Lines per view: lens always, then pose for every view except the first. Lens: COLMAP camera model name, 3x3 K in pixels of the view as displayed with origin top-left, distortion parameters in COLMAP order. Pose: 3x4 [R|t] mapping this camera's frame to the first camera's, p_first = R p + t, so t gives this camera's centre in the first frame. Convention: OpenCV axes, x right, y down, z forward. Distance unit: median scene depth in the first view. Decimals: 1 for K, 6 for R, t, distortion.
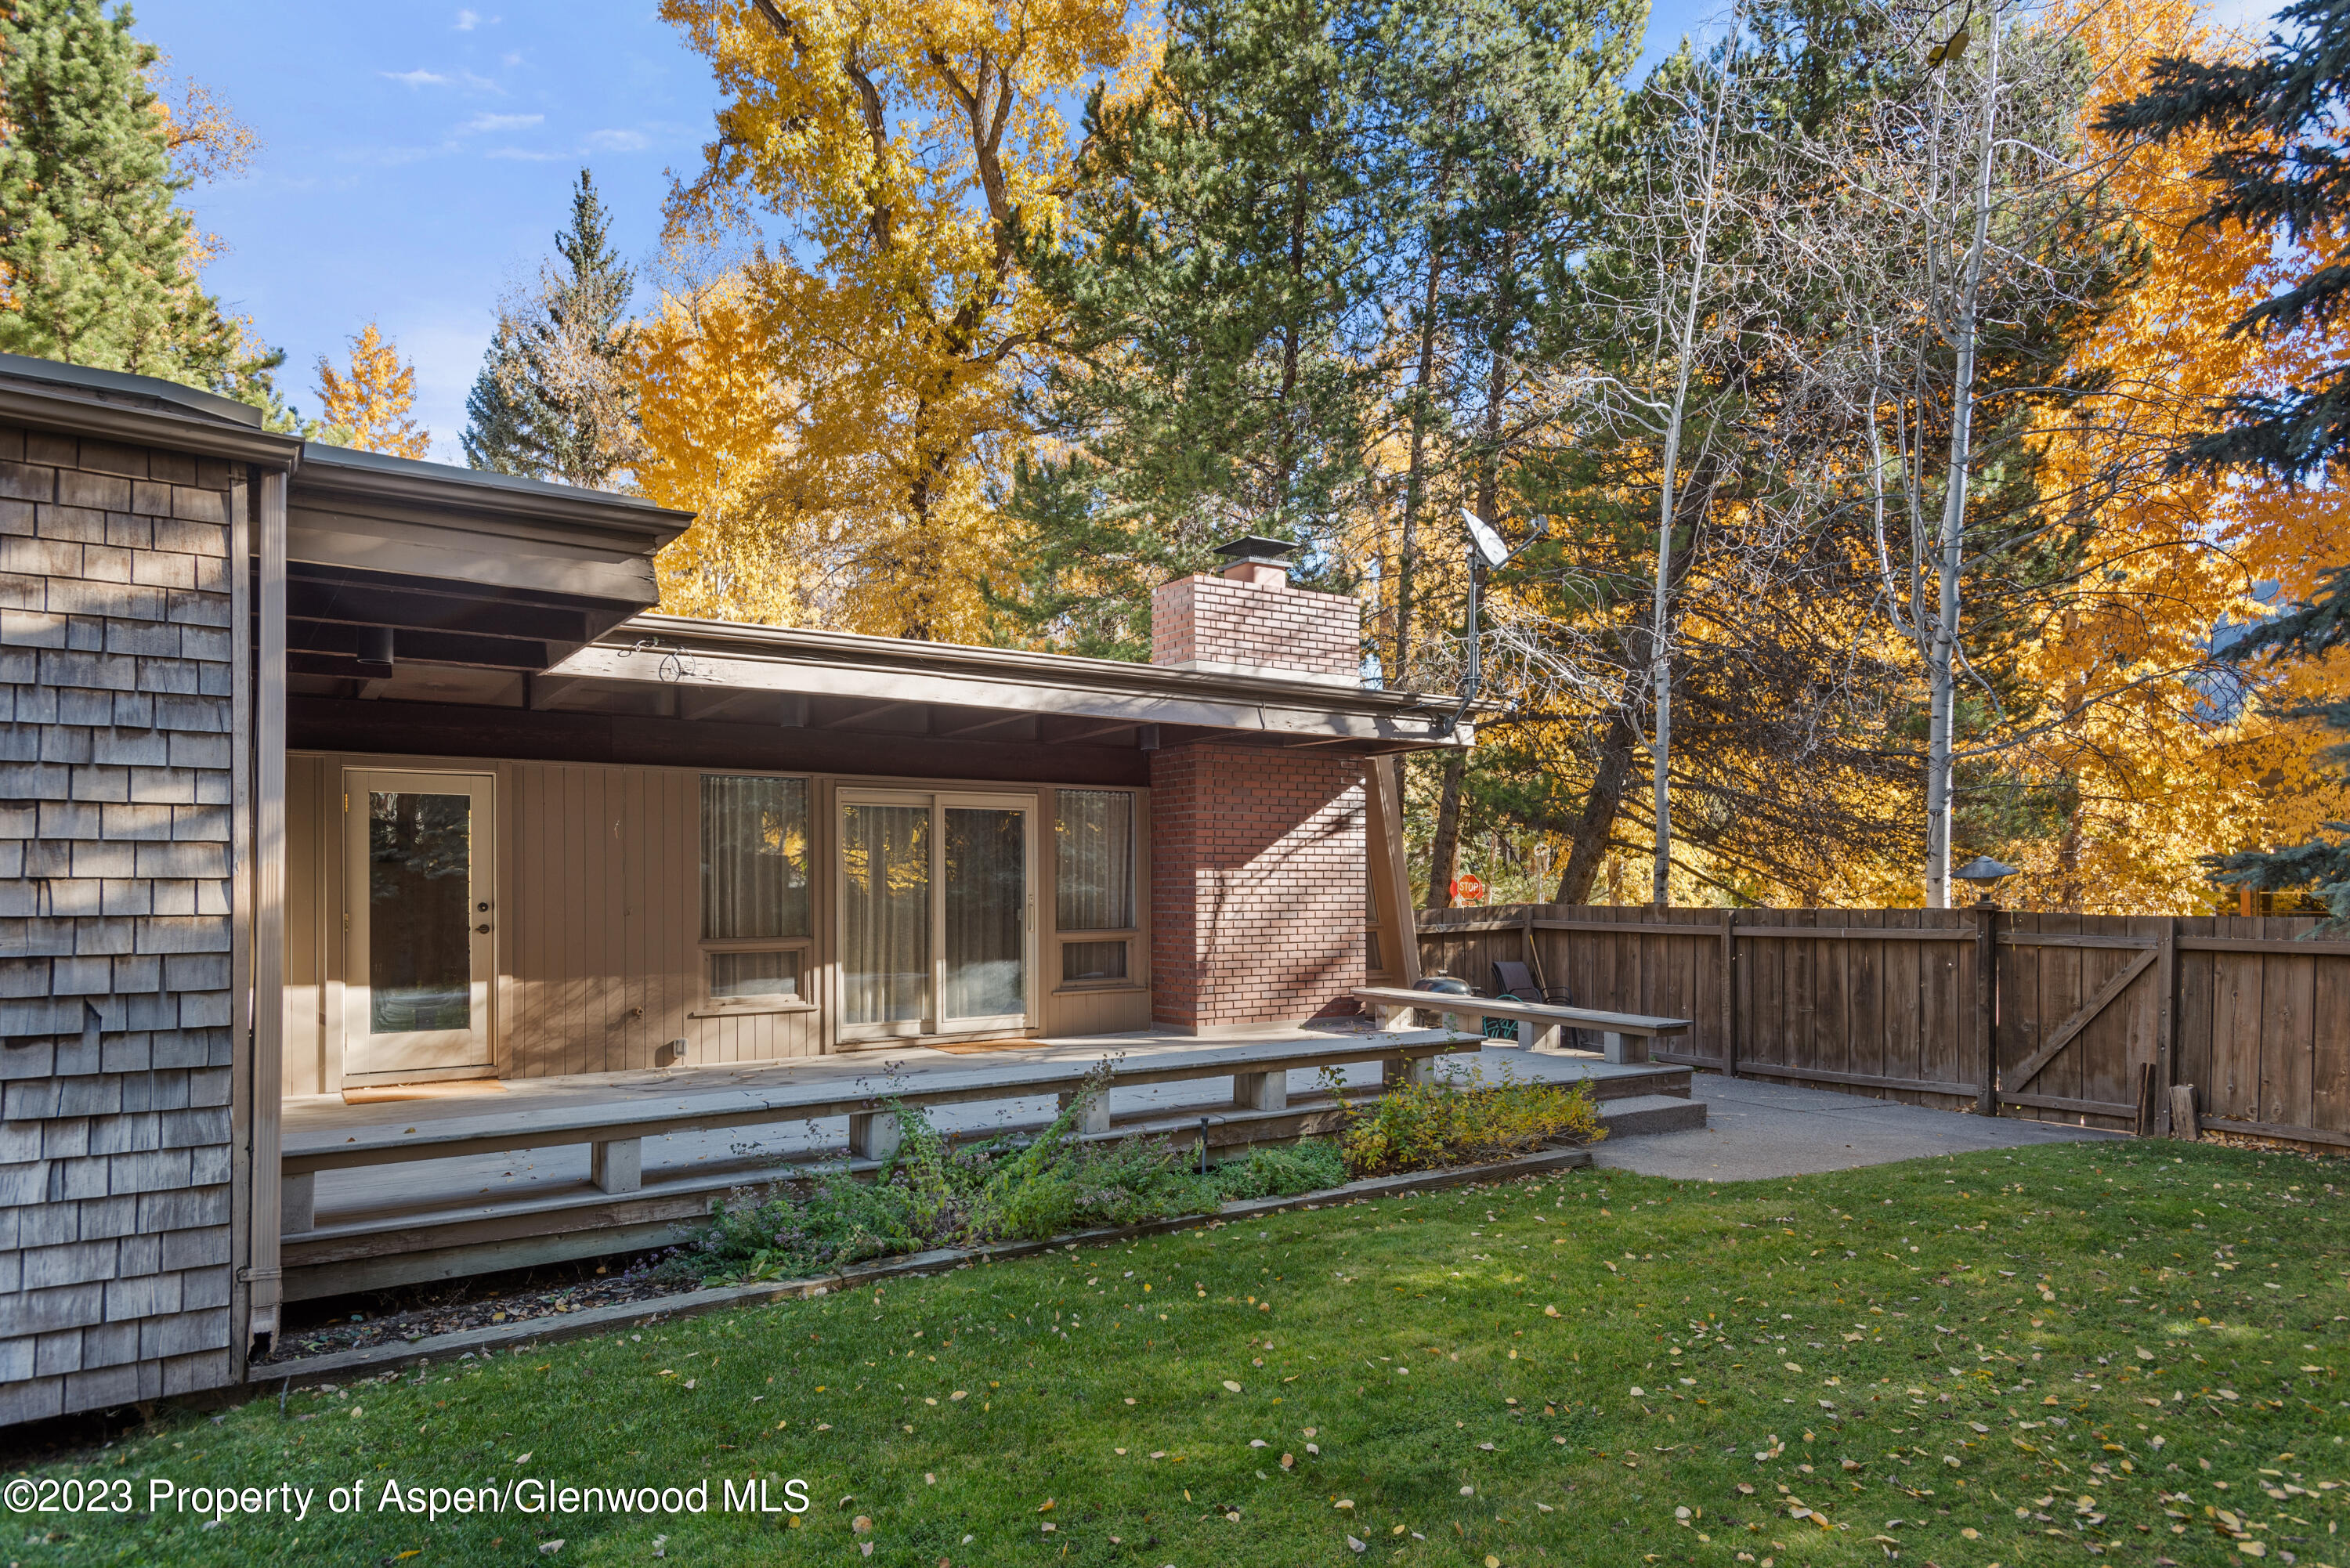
lens RADIAL K [[1369.4, 0, 1170.7], [0, 1369.4, 824.9], [0, 0, 1]] dist [0.053854, -0.021839]
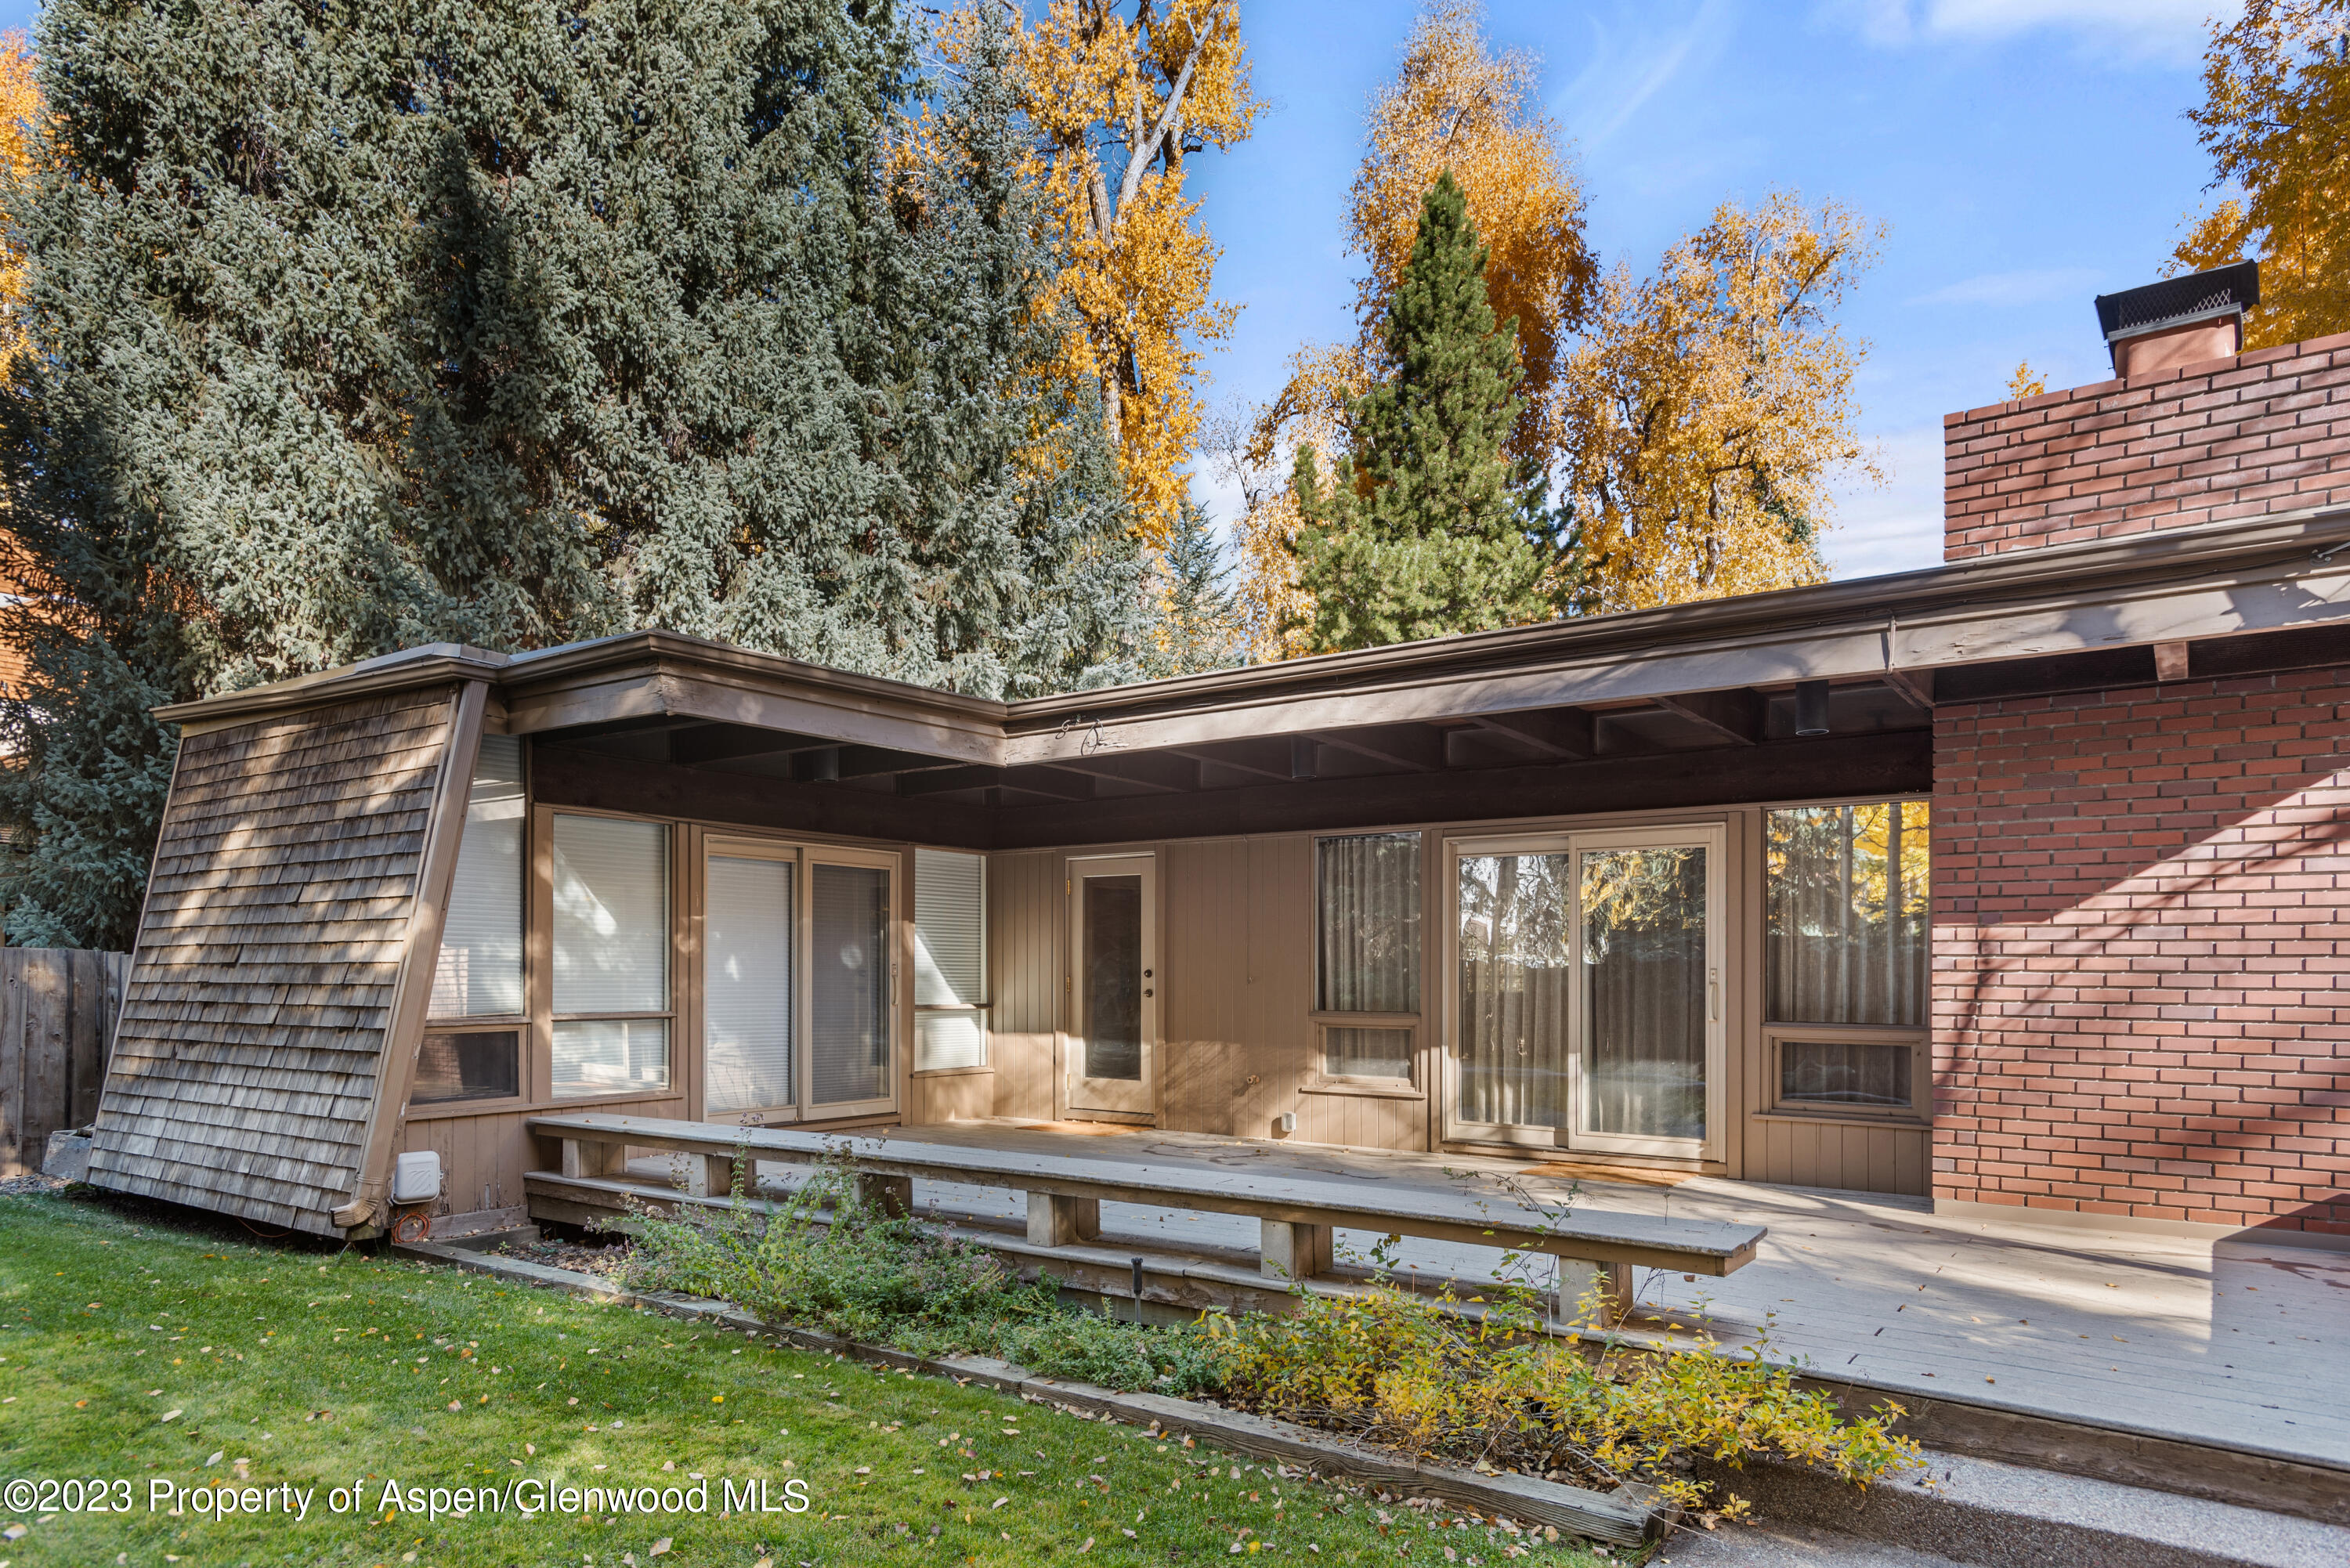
lens RADIAL K [[1446.3, 0, 1172.7], [0, 1446.3, 935.3], [0, 0, 1]] dist [0.038010, -0.023084]
pose [[0.344294, -0.019412, -0.938661, 0.529497], [0.034592, 0.999370, -0.007979, 0.032951], [0.938224, -0.029724, 0.344749, 0.530220]]
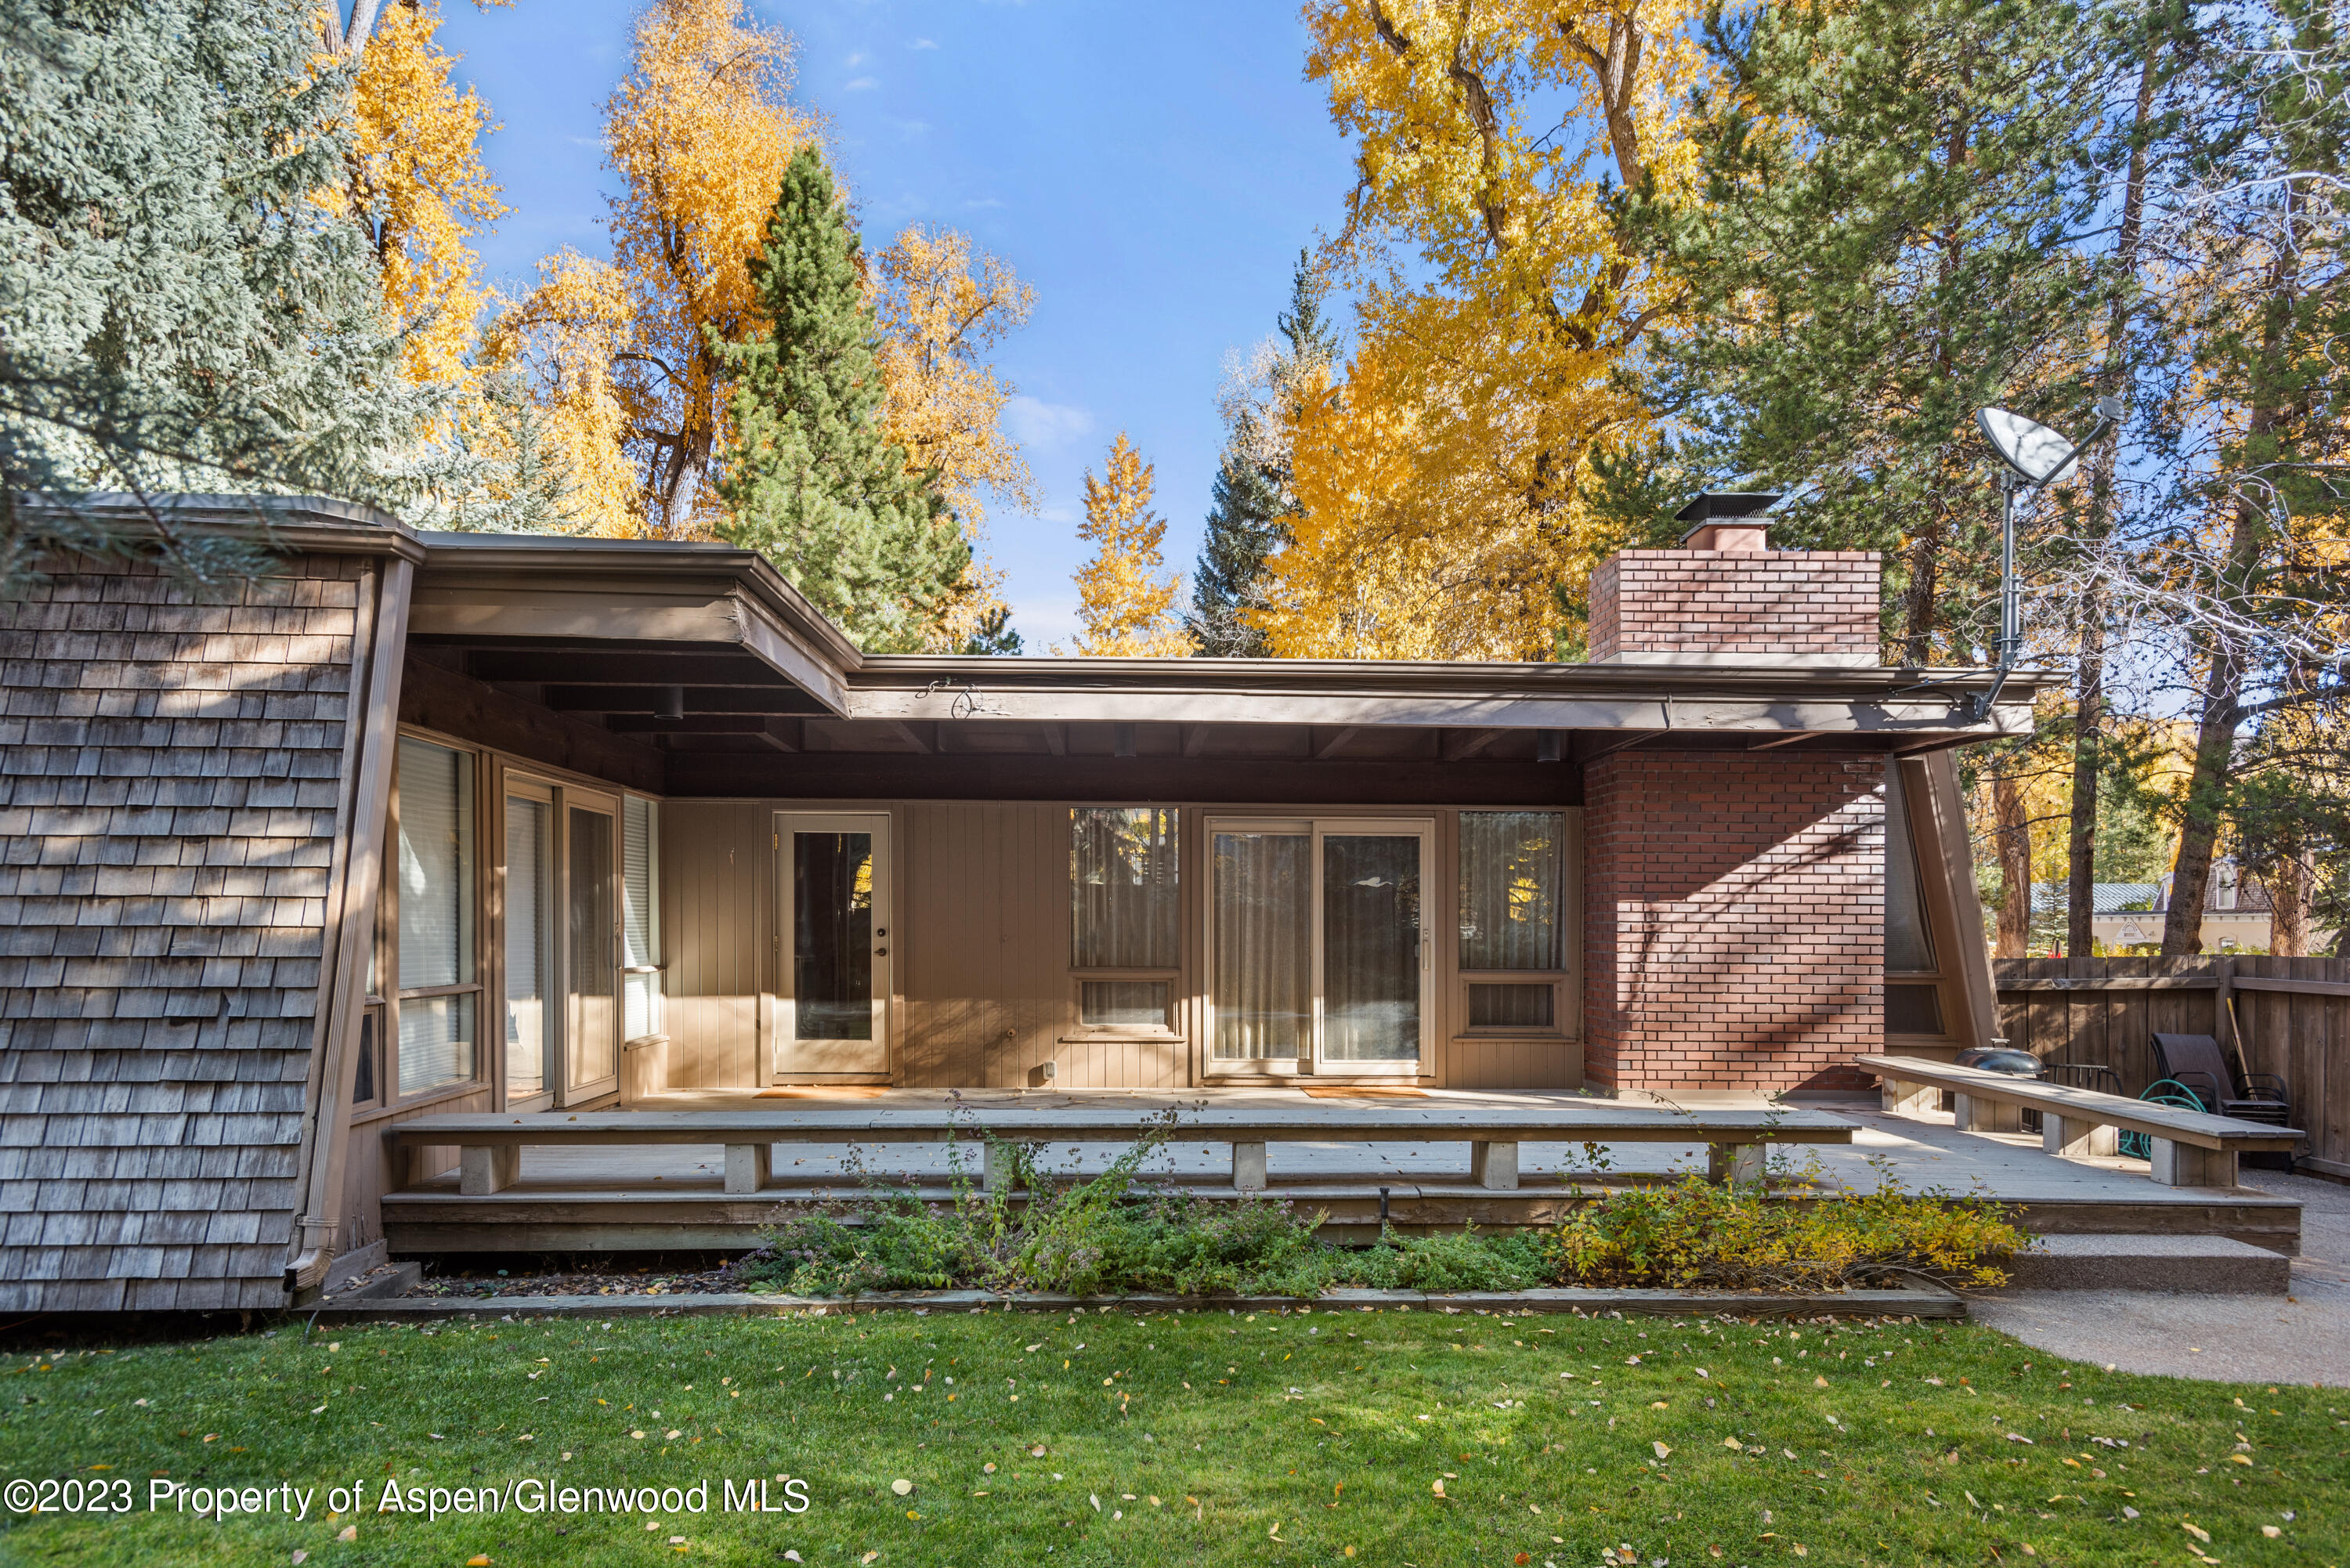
lens RADIAL K [[1393.3, 0, 1179.9], [0, 1393.3, 887.6], [0, 0, 1]] dist [0.038941, -0.002506]
pose [[0.854741, -0.005006, -0.519031, 0.255703], [0.013598, 0.999826, 0.012750, 0.010169], [0.518877, -0.017956, 0.854660, 0.138947]]
